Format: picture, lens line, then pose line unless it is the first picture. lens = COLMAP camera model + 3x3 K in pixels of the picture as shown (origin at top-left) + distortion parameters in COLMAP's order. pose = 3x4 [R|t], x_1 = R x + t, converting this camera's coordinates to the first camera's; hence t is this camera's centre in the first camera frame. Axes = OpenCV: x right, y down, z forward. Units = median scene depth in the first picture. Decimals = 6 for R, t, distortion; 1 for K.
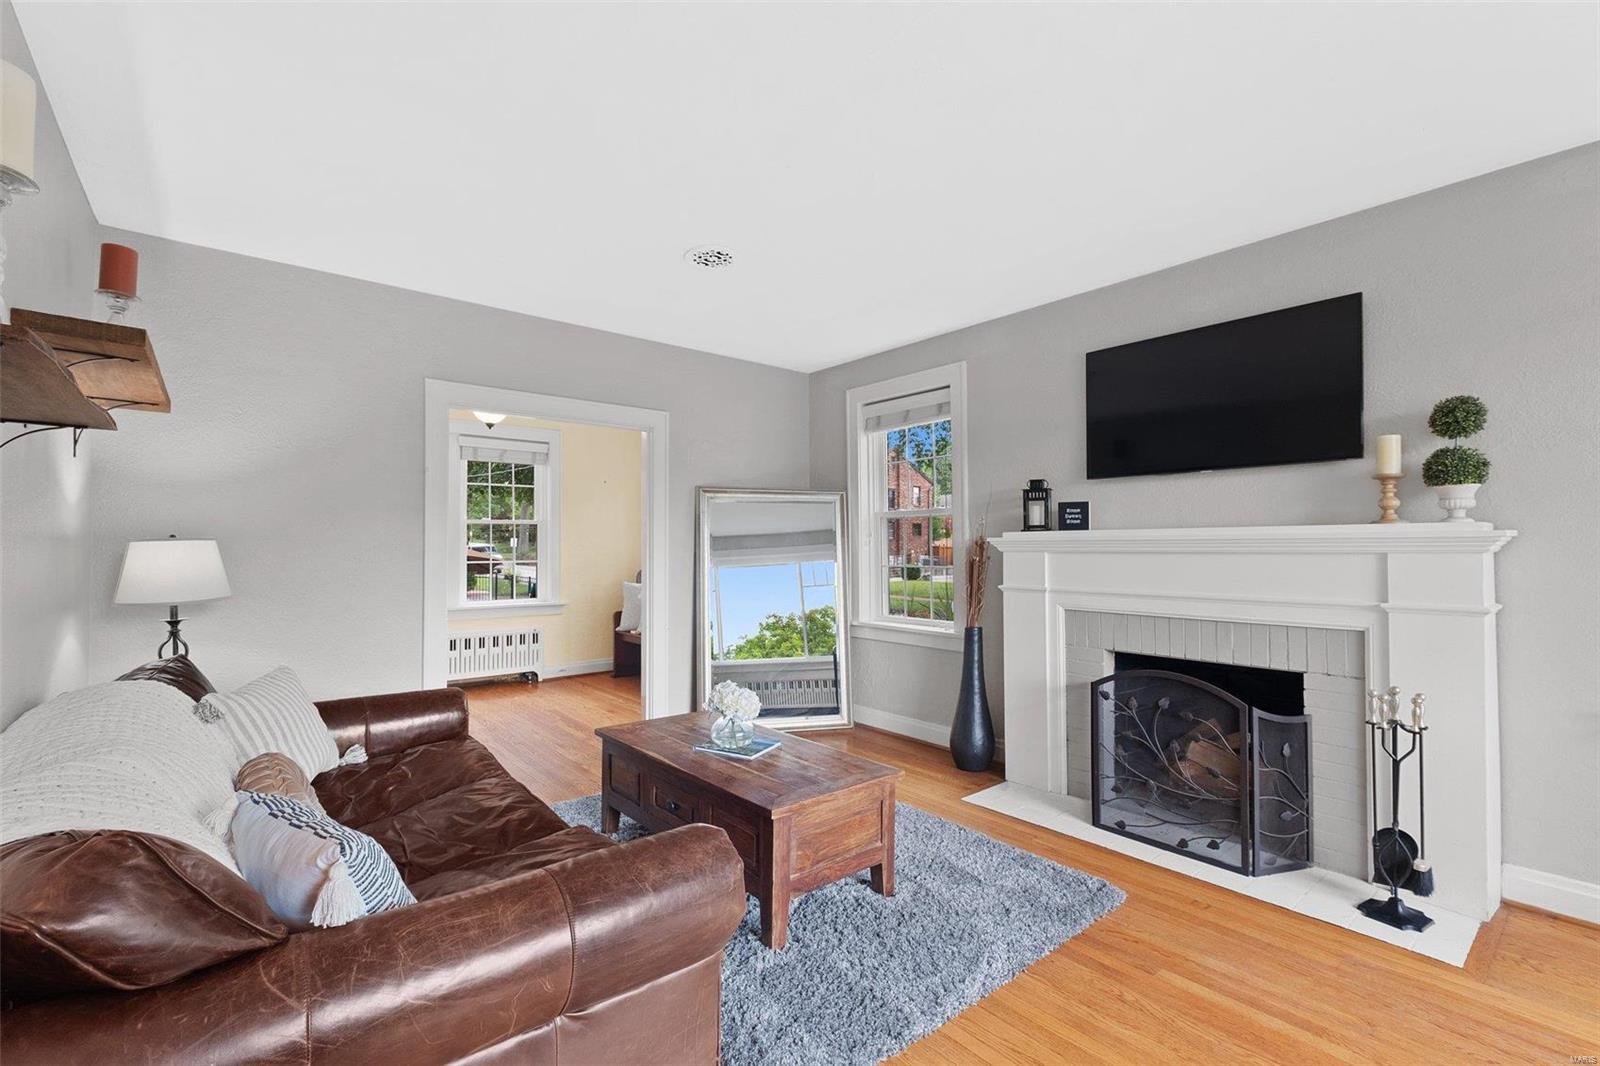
lens RADIAL K [[694.4, 0, 790.8], [0, 694.4, 533.4], [0, 0, 1]] dist [0.003070, -0.000819]
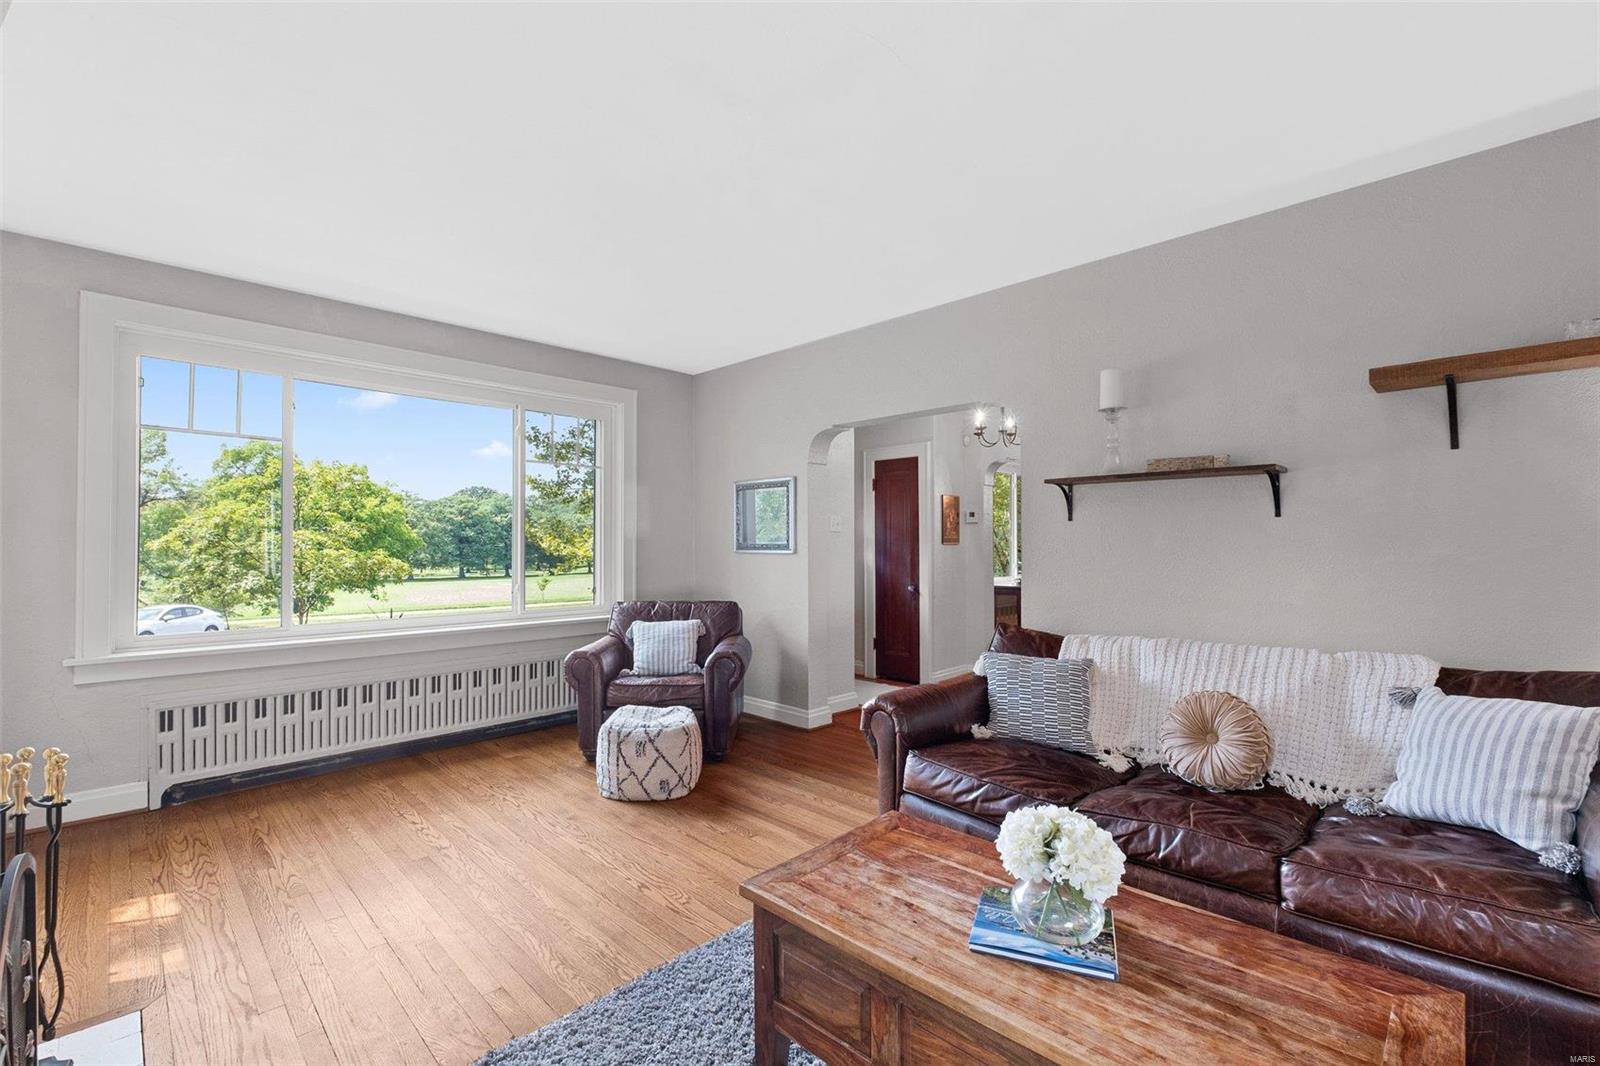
lens RADIAL K [[694.4, 0, 797.5], [0, 694.4, 529.9], [0, 0, 1]] dist [0.003070, -0.000819]
pose [[-0.994938, -0.002547, -0.100459, 0.167331], [0.000251, 0.999613, -0.027831, 0.028250], [0.100491, -0.027715, -0.994552, 1.601303]]
